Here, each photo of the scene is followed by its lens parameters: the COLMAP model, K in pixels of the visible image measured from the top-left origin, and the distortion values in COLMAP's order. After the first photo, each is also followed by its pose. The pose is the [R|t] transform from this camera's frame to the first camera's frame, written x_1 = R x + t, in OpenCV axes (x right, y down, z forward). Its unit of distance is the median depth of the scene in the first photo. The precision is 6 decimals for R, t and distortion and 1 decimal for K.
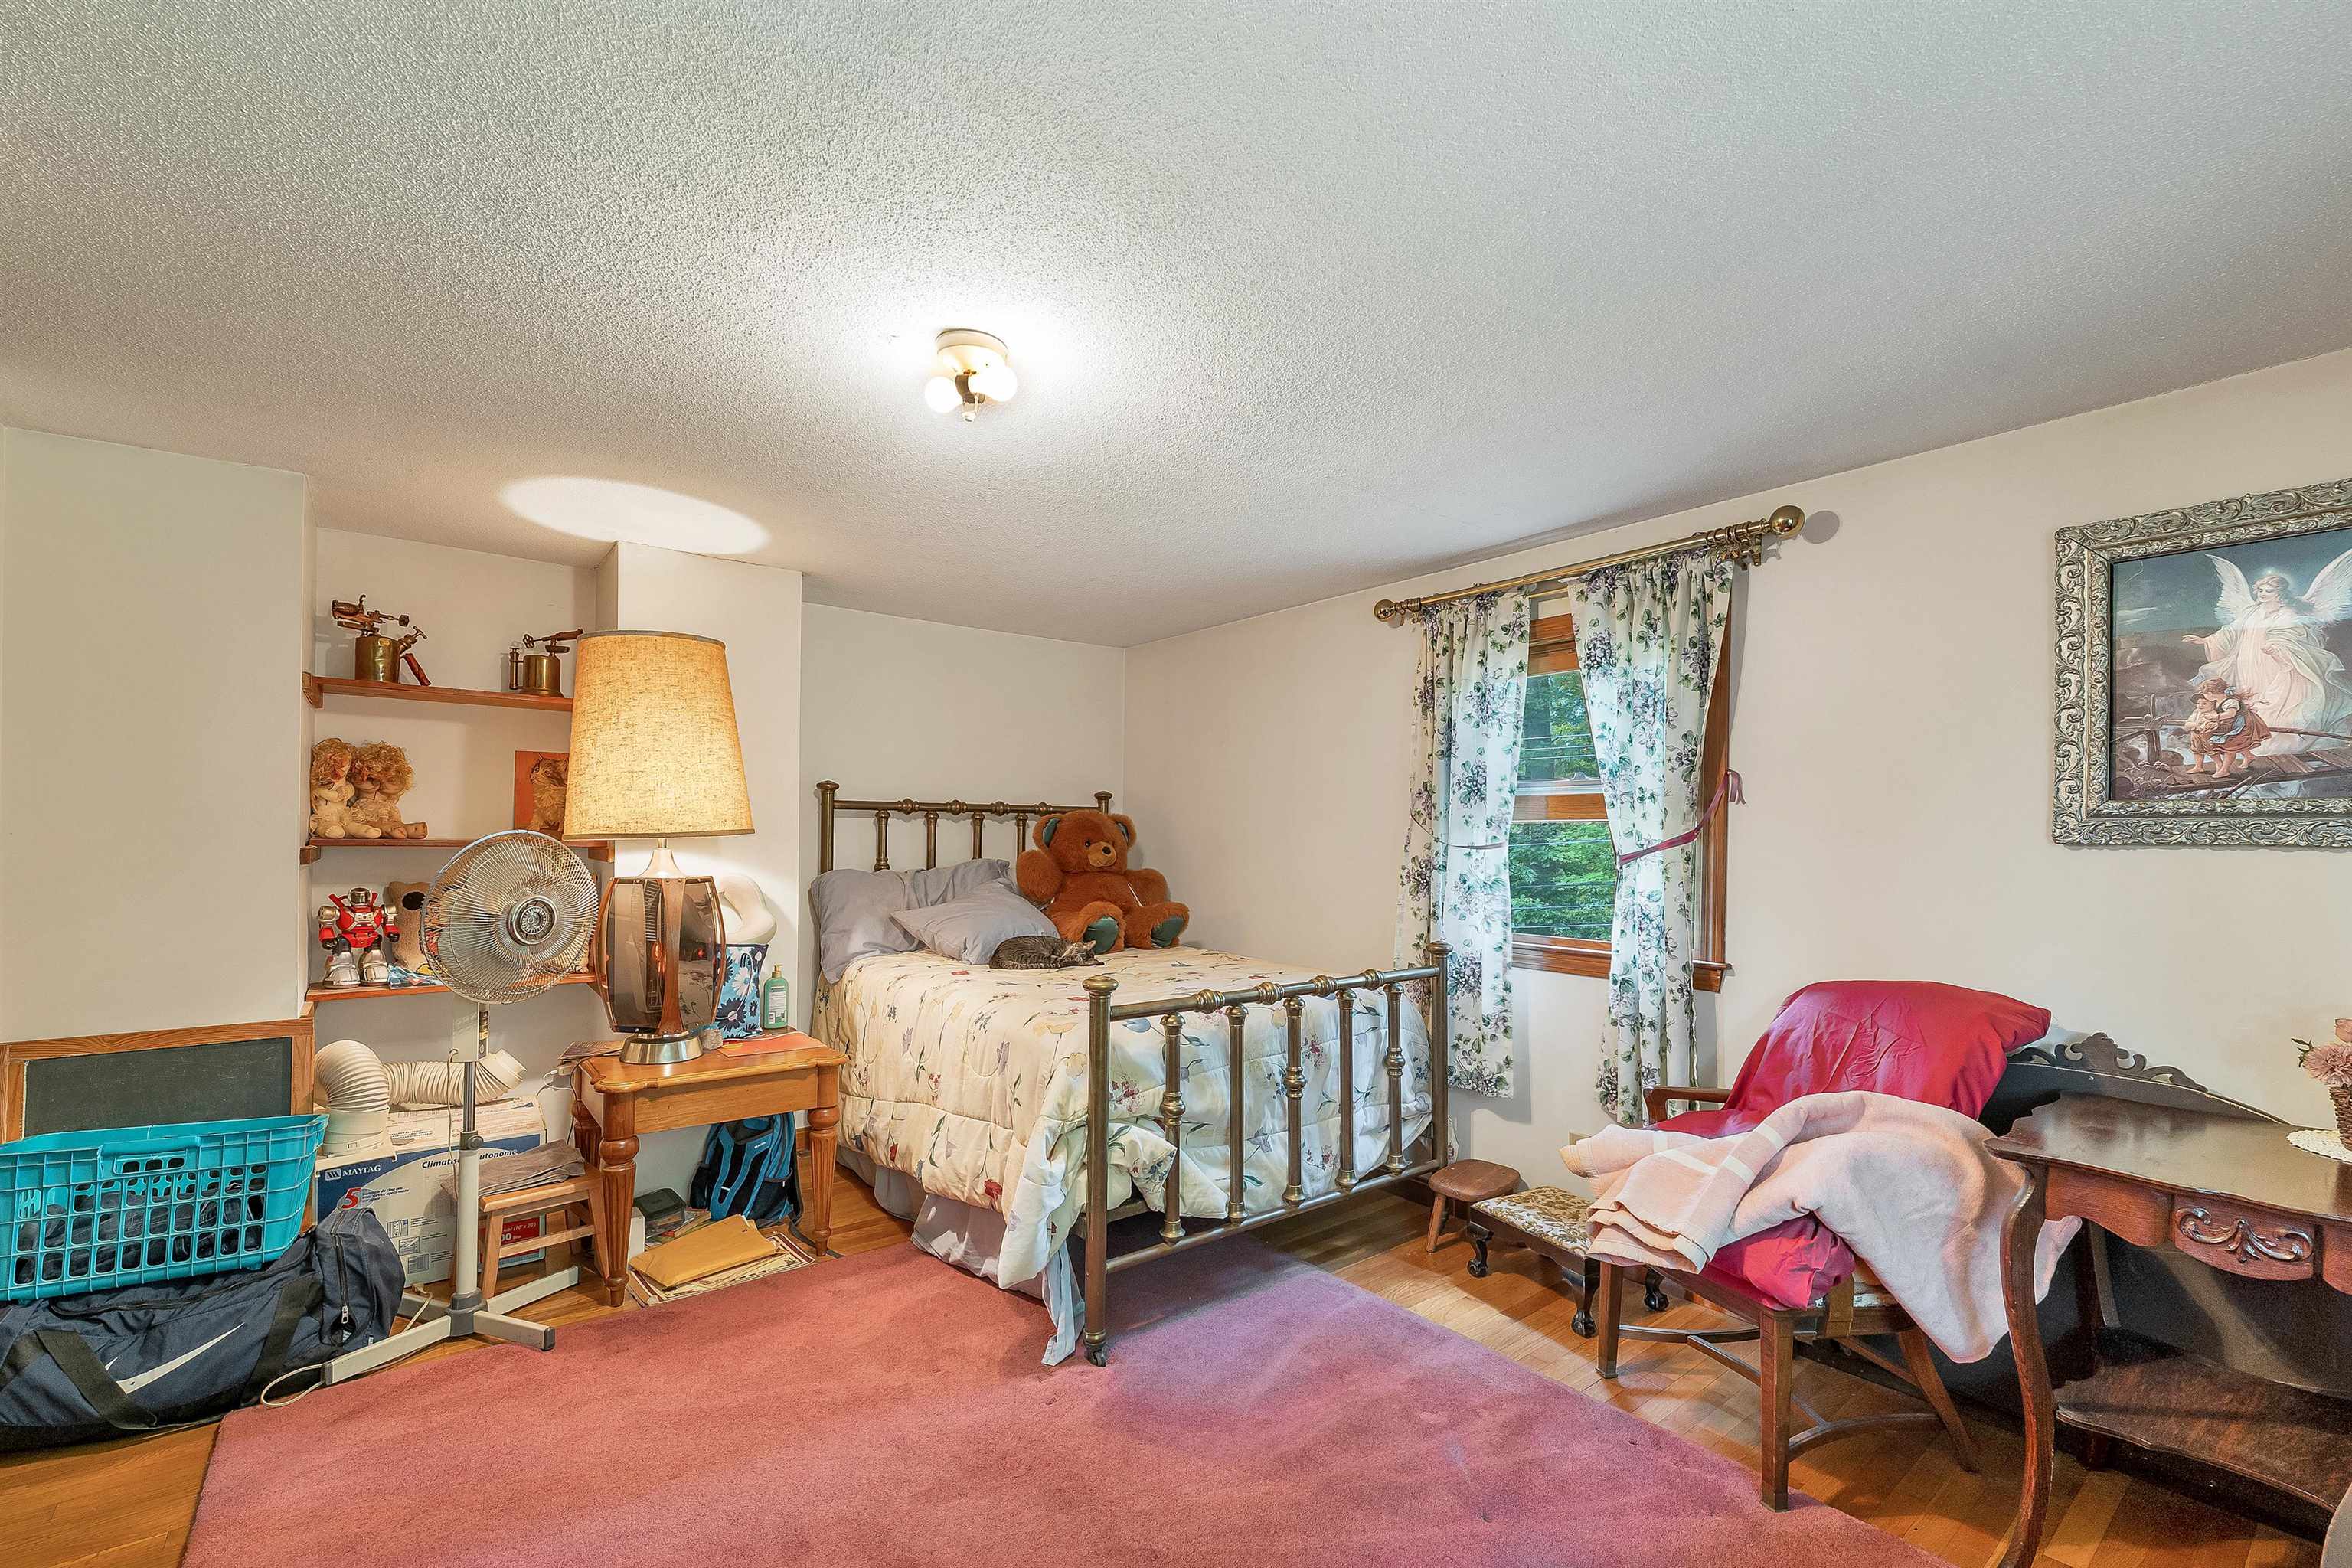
lens RADIAL K [[1006.1, 0, 1173.1], [0, 1006.1, 799.9], [0, 0, 1]] dist [0.002927, 0.000257]
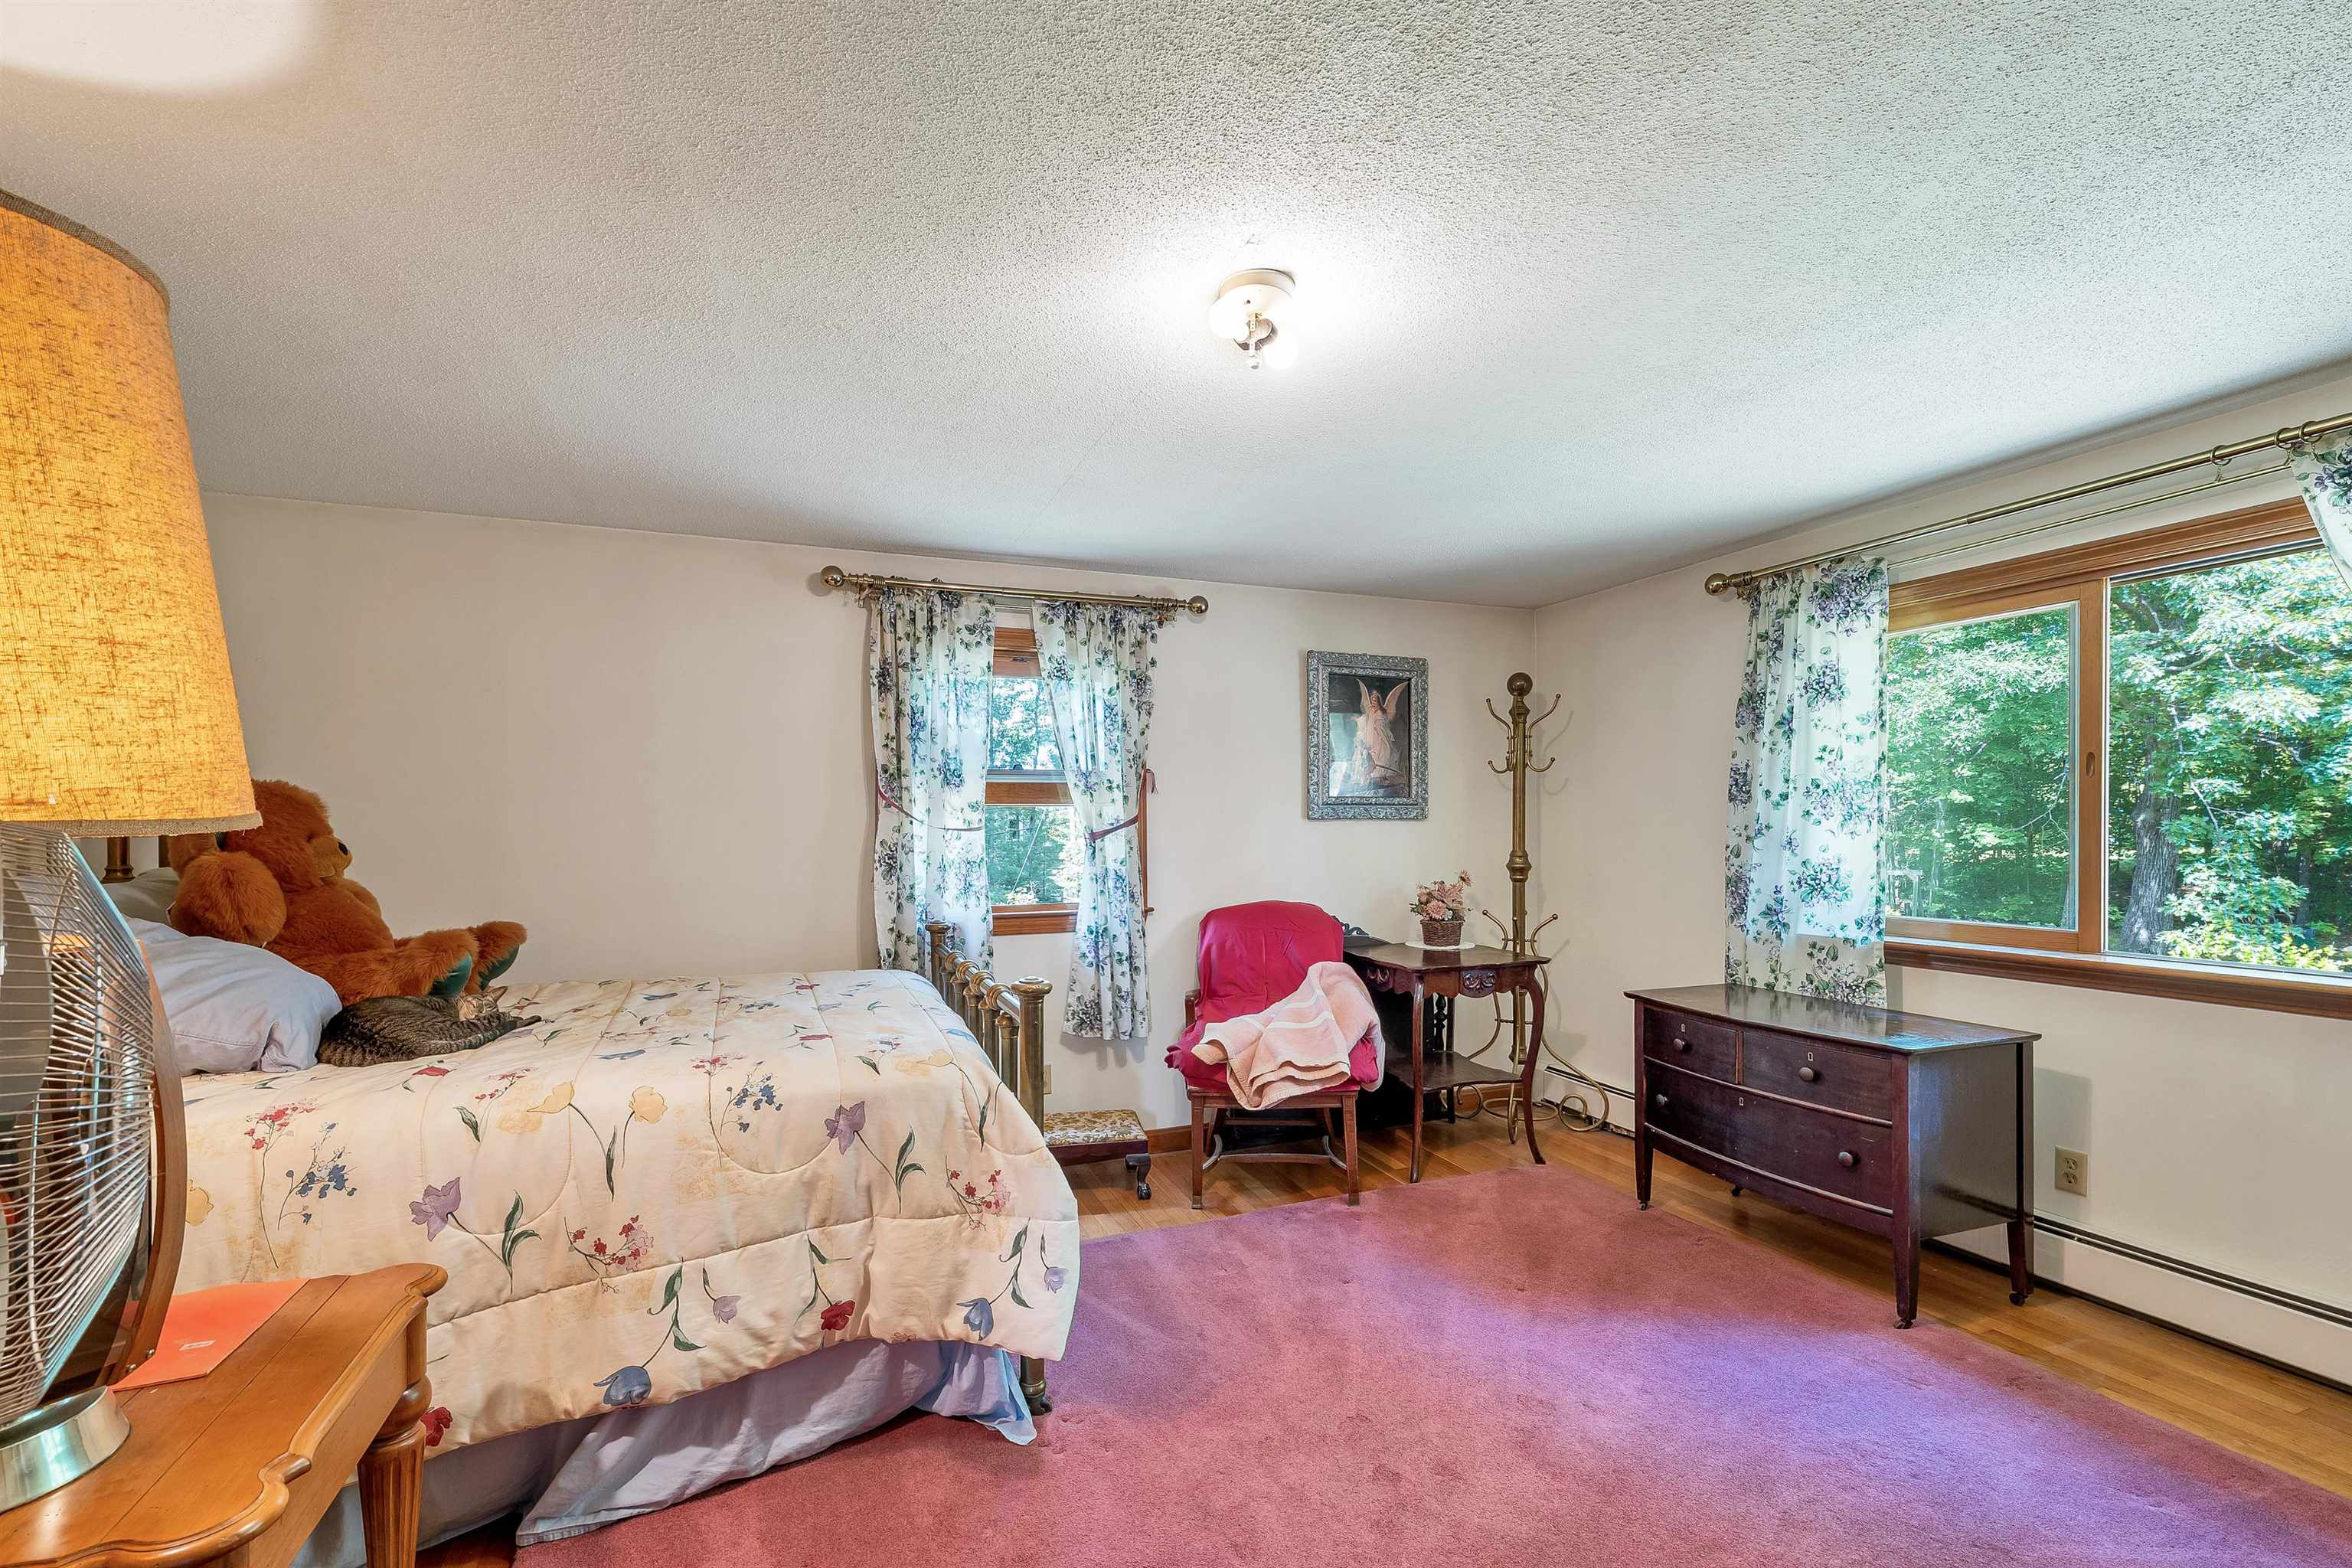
lens RADIAL K [[1006.1, 0, 1173.1], [0, 1006.1, 799.9], [0, 0, 1]] dist [0.002927, 0.000257]
pose [[0.280231, 0.011983, 0.959858, -0.761858], [-0.025422, 0.999664, -0.005058, 0.018611], [-0.959596, -0.022984, 0.280441, 0.550302]]
